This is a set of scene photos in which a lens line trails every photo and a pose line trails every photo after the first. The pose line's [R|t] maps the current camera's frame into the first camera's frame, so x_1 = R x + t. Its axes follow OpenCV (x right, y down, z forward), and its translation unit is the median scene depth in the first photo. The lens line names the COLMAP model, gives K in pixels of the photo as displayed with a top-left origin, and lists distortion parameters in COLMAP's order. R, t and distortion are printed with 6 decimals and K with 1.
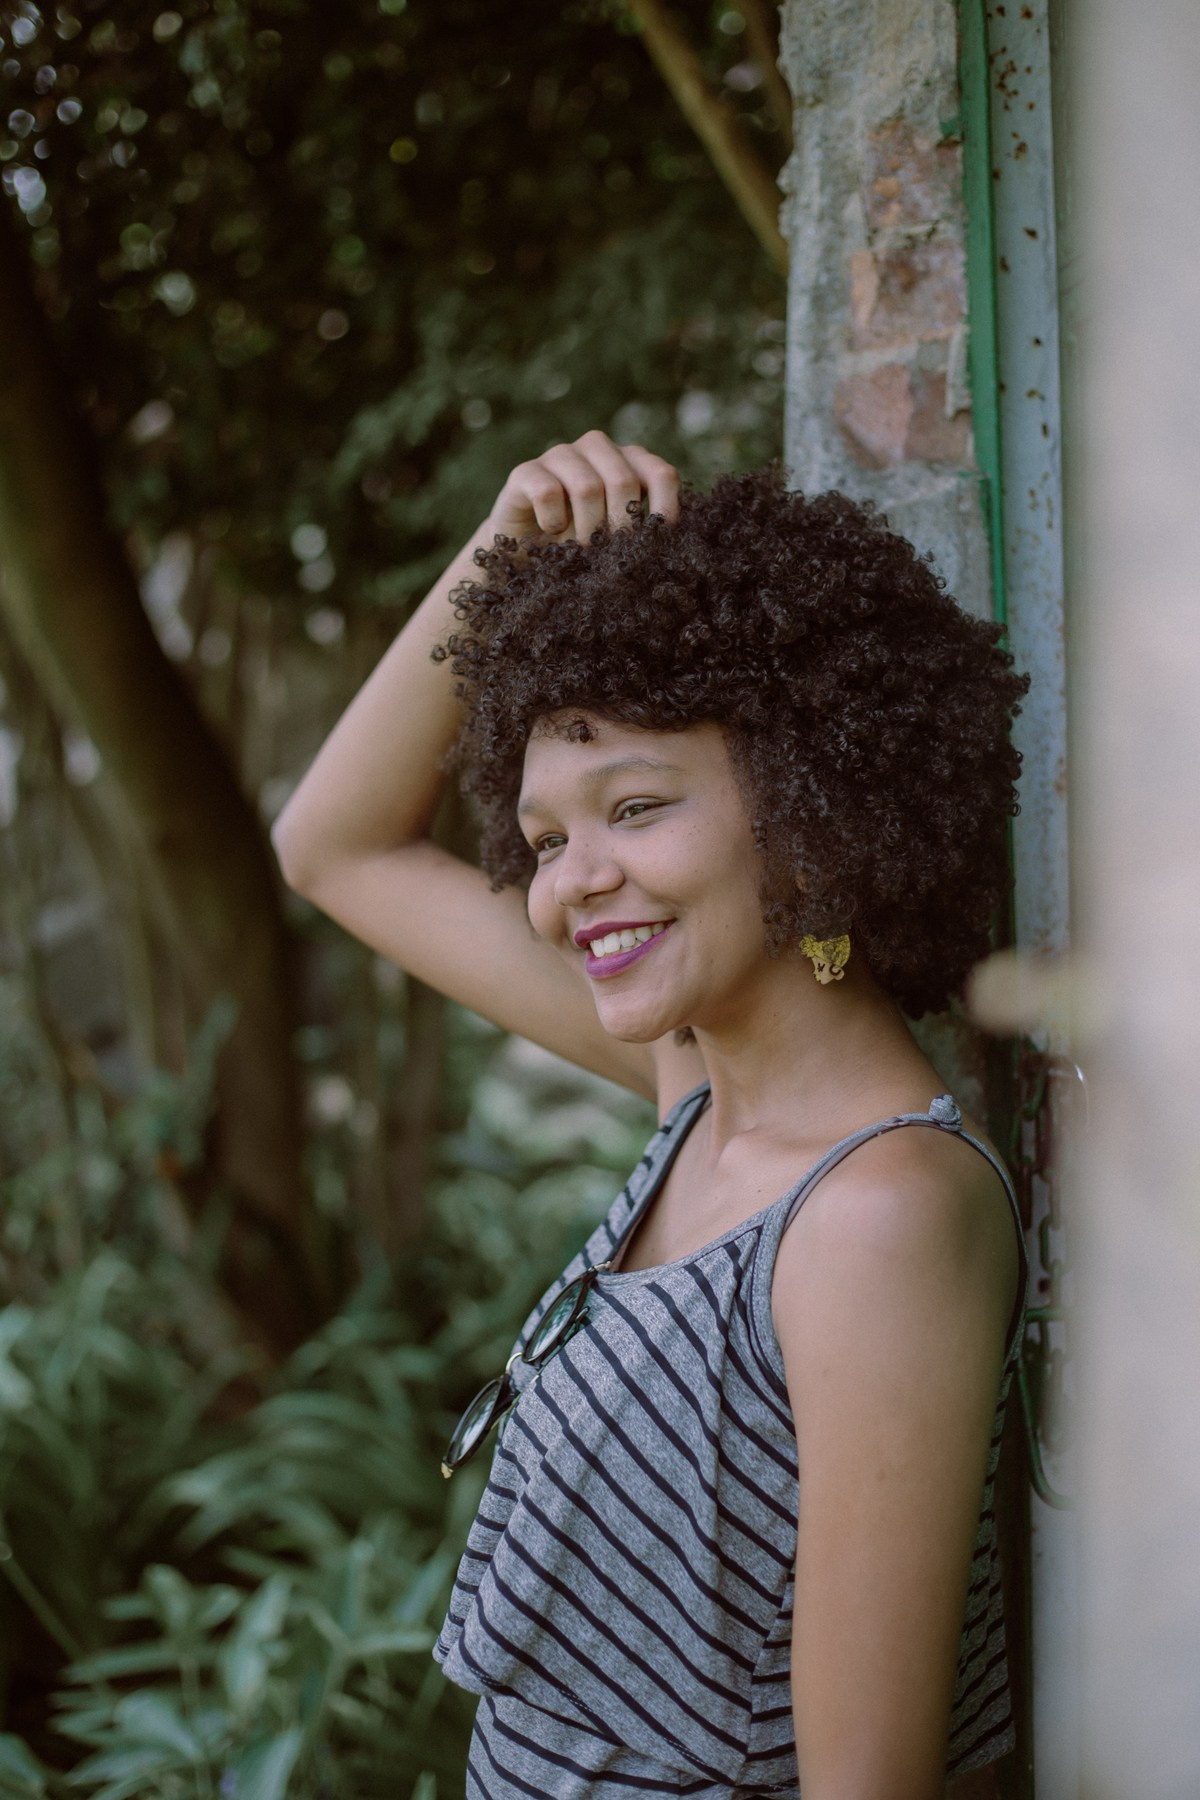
lens RADIAL K [[2689.9, 0, 600.0], [0, 2689.9, 900.0], [0, 0, 1]] dist [-0.108389, -0.111140]
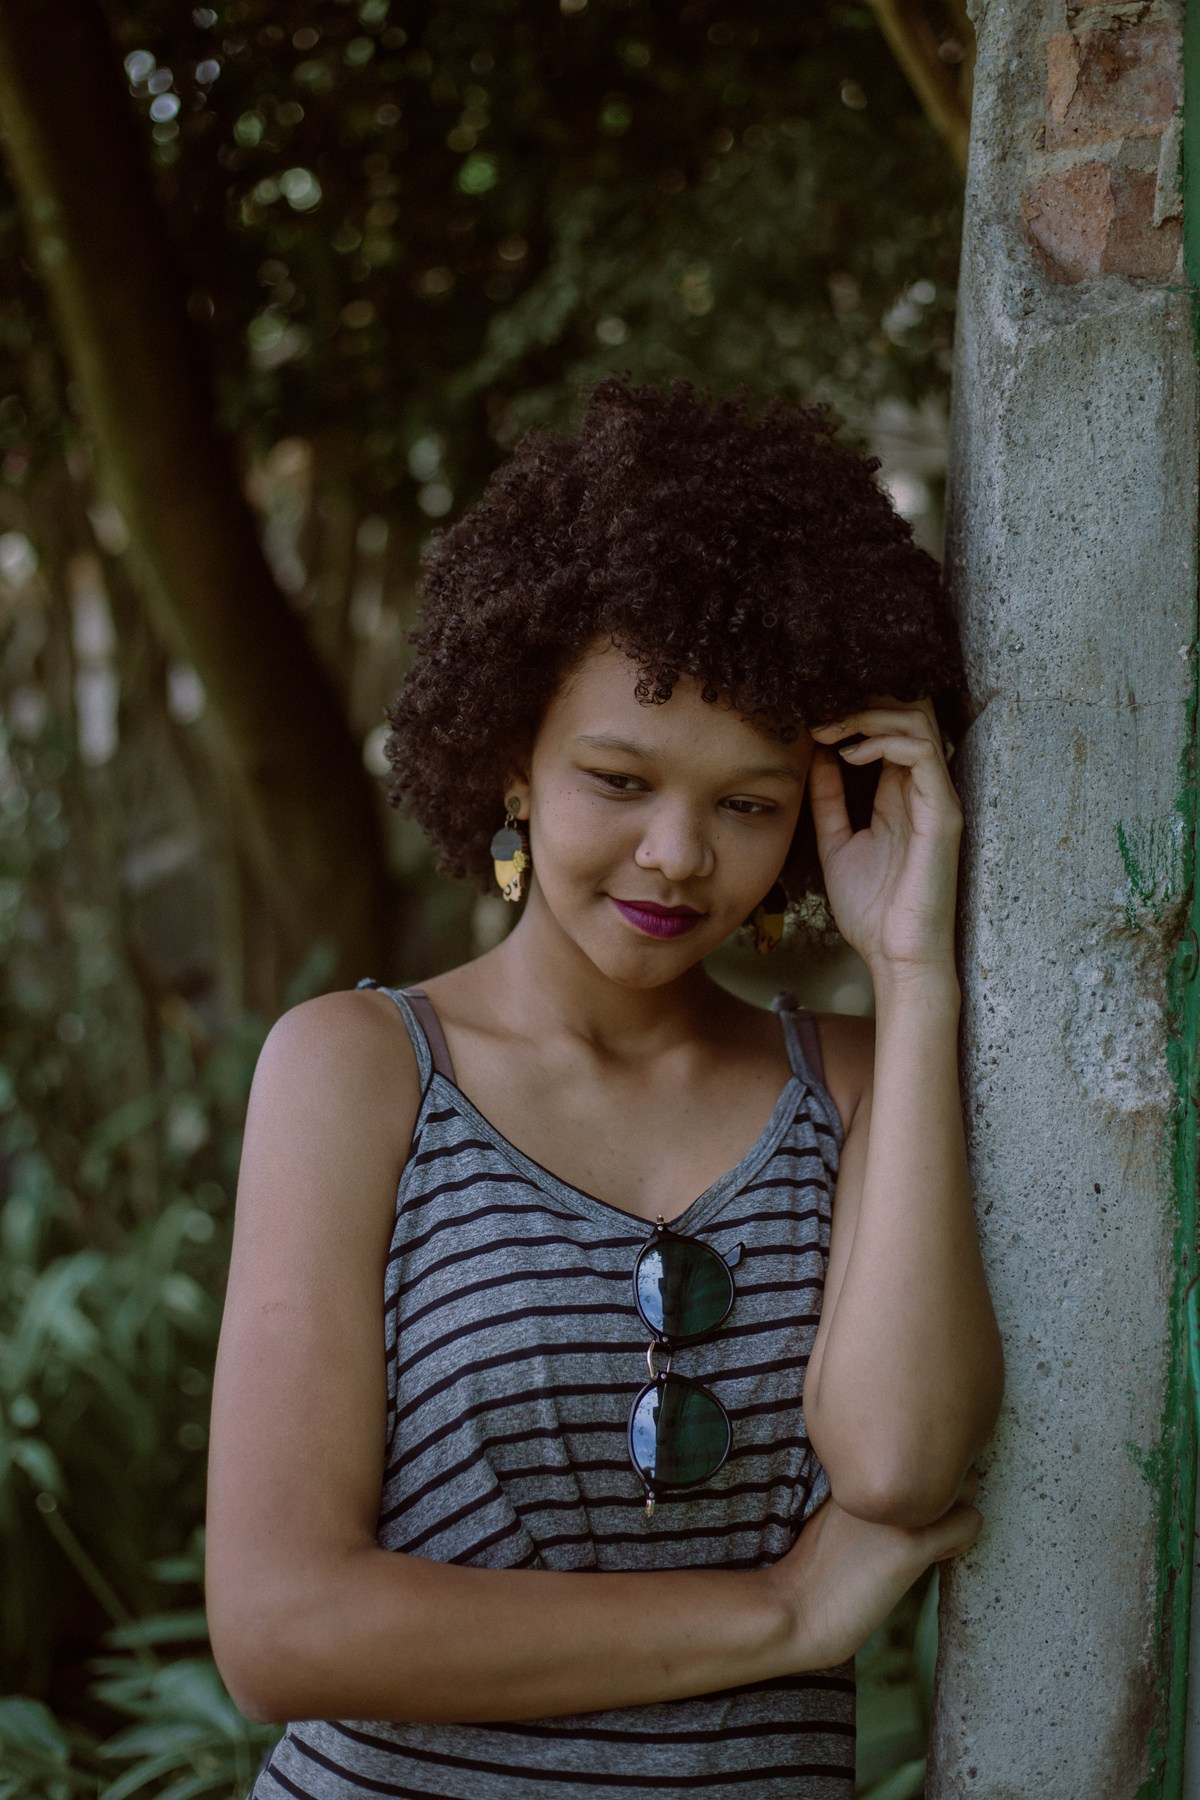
lens RADIAL K [[2689.9, 0, 600.0], [0, 2689.9, 900.0], [0, 0, 1]] dist [-0.108389, -0.111140]
pose [[0.998017, 0.046902, -0.041984, -0.000921], [-0.046721, 0.998894, 0.005288, 0.037593], [0.042186, -0.003316, 0.999104, 0.143610]]
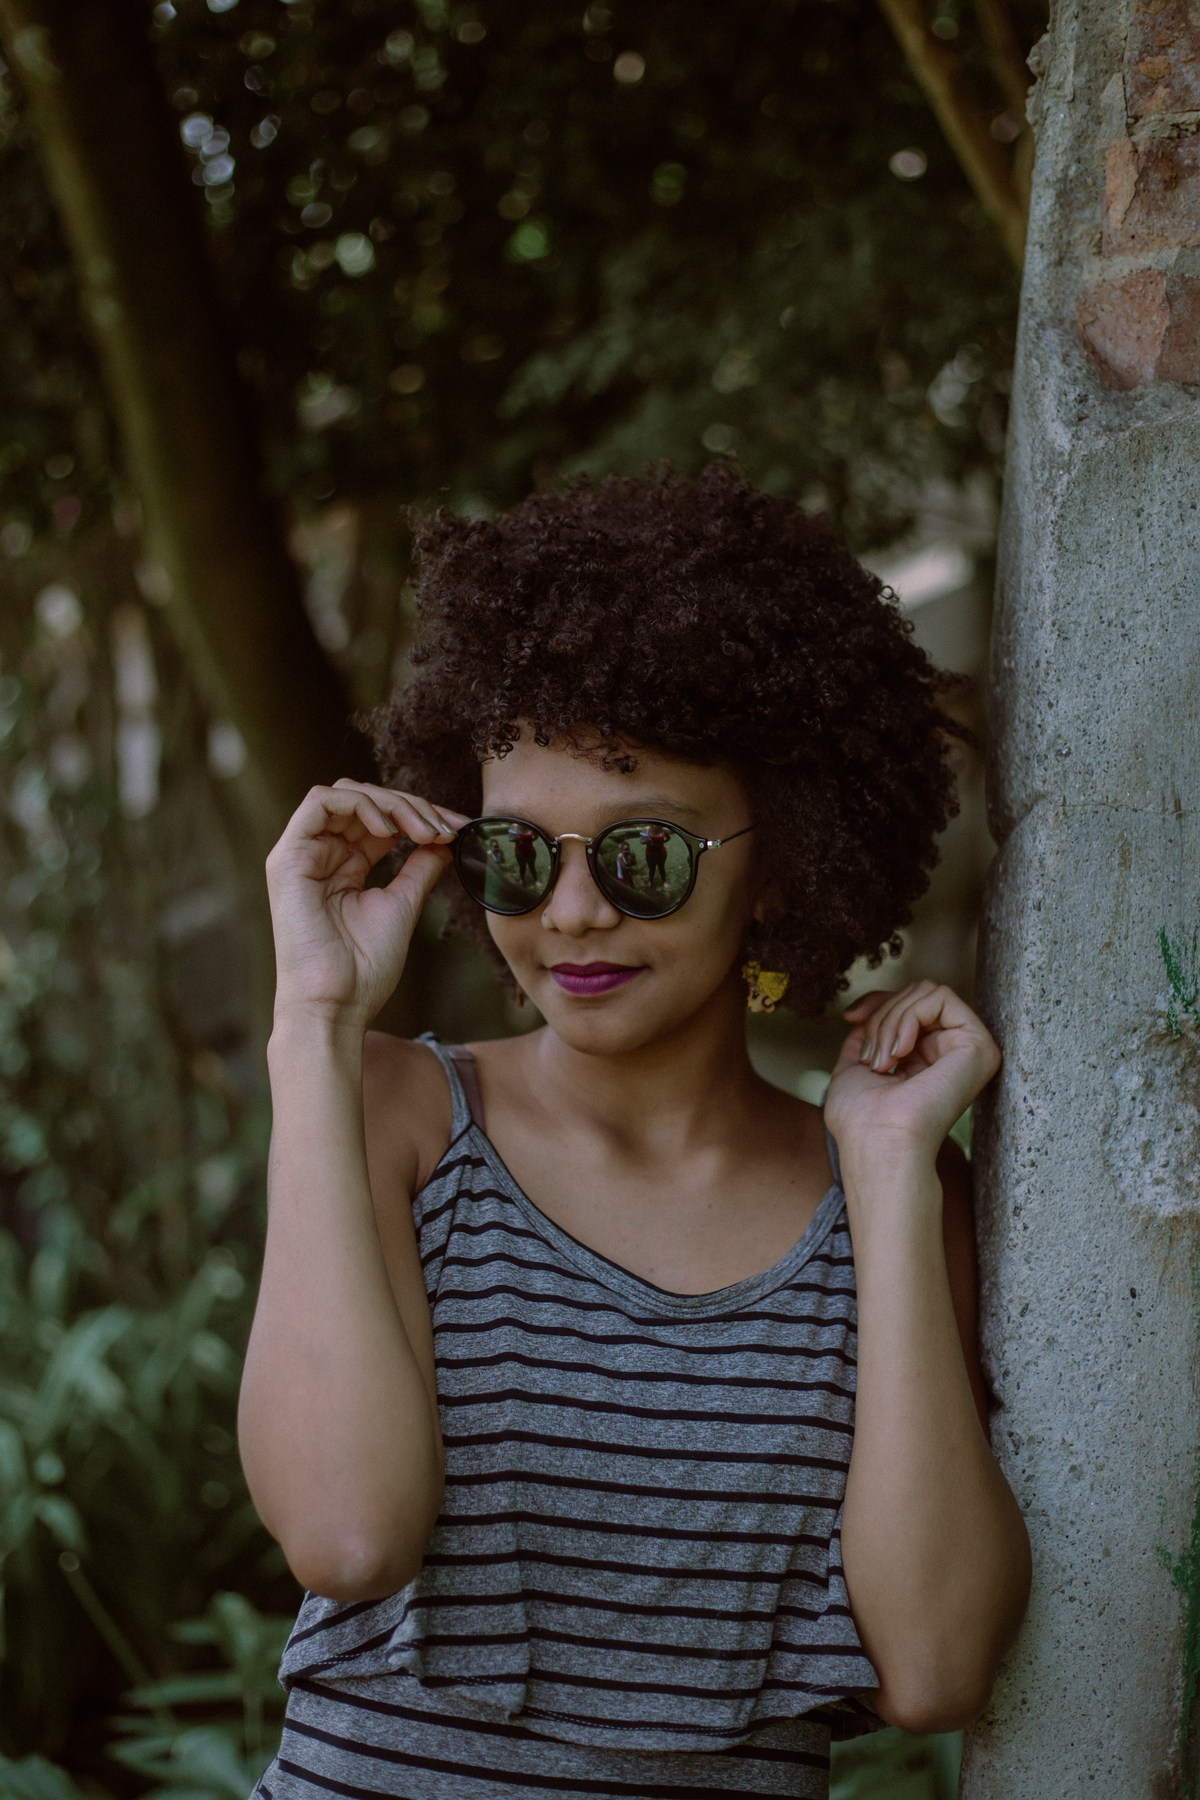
lens RADIAL K [[2689.9, 0, 600.0], [0, 2689.9, 900.0], [0, 0, 1]] dist [-0.108389, -0.111140]
pose [[0.996098, 0.068691, -0.055405, -0.004877], [-0.069613, 0.997463, -0.014889, 0.026414], [0.054242, 0.018688, 0.998353, 0.139784]]
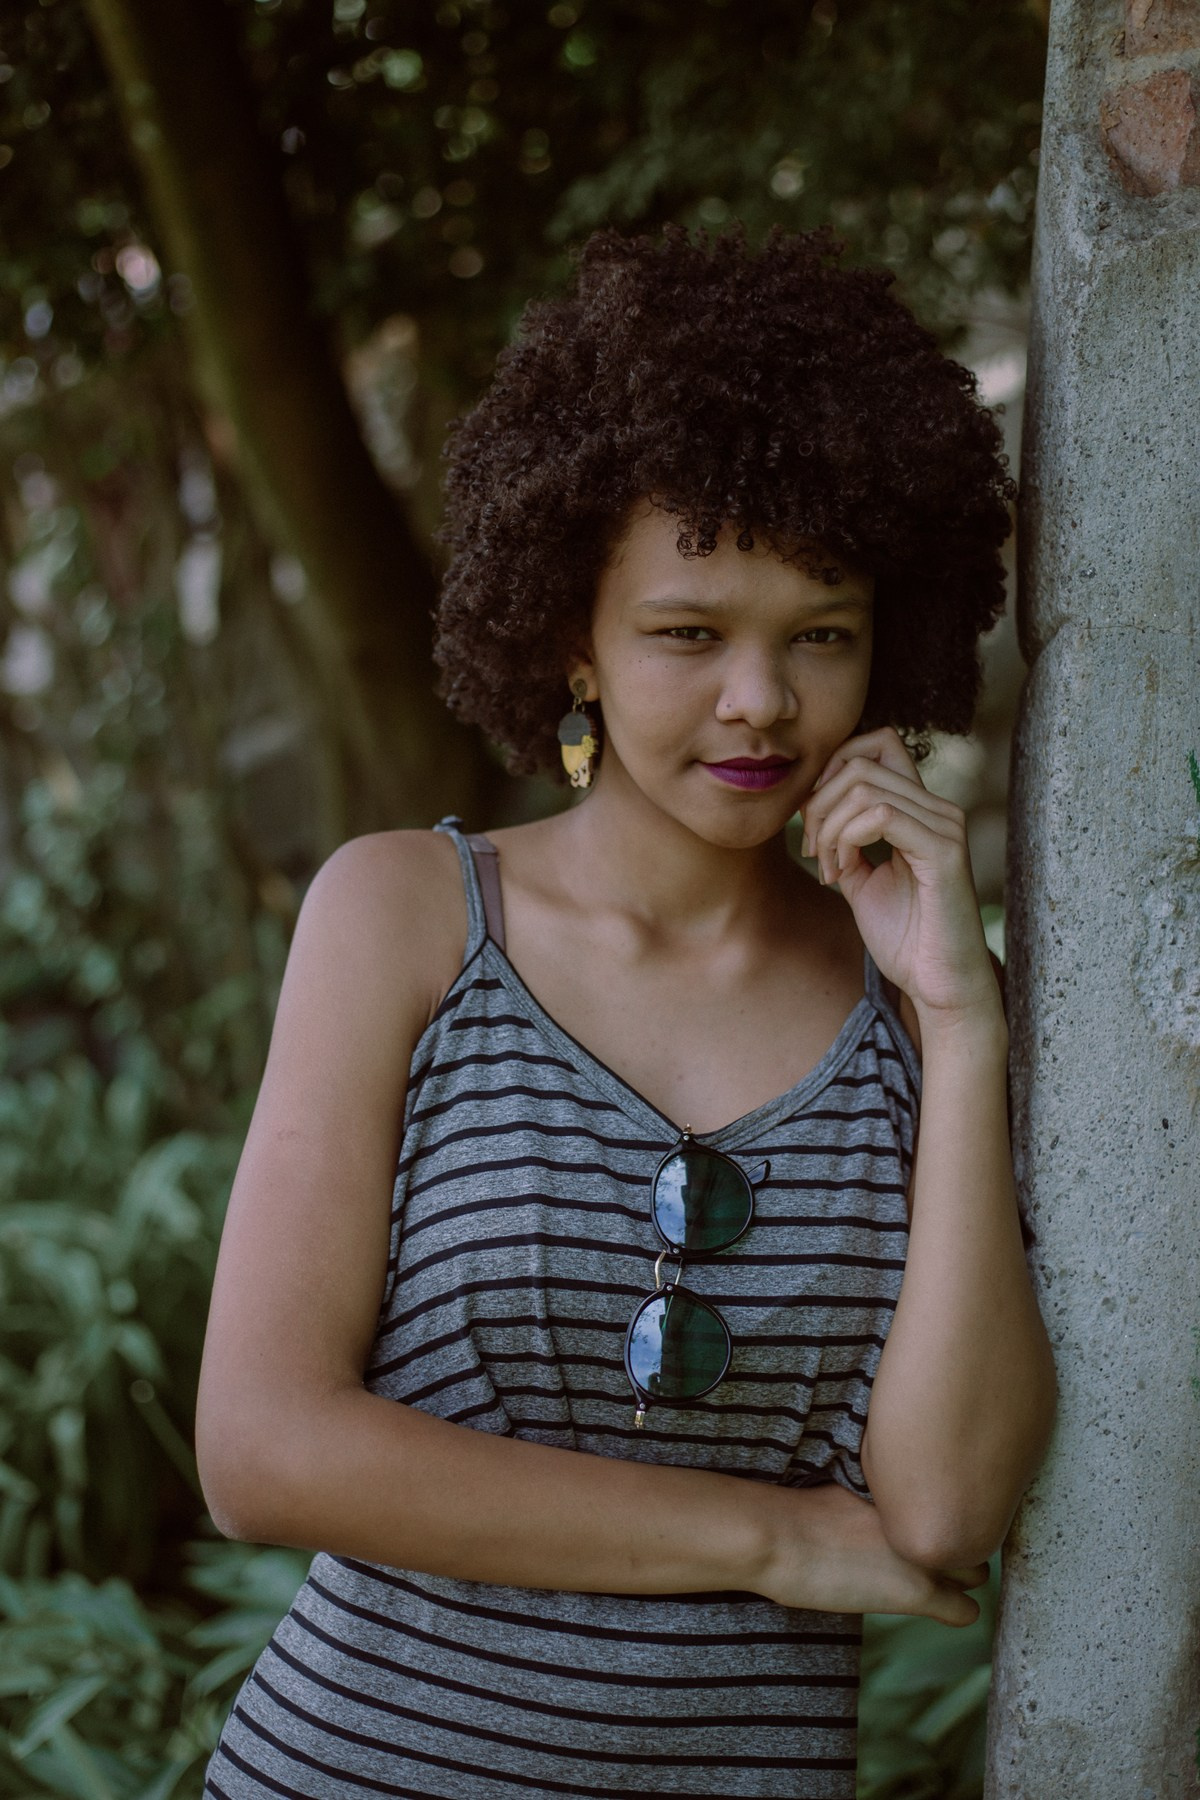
lens RADIAL K [[2689.9, 0, 600.0], [0, 2689.9, 900.0], [0, 0, 1]] dist [-0.108389, -0.111140]
pose [[0.995122, 0.053422, -0.082937, 0.014403], [-0.048853, 0.997225, 0.056179, 0.018729], [0.085708, -0.051853, 0.994970, 0.154451]]
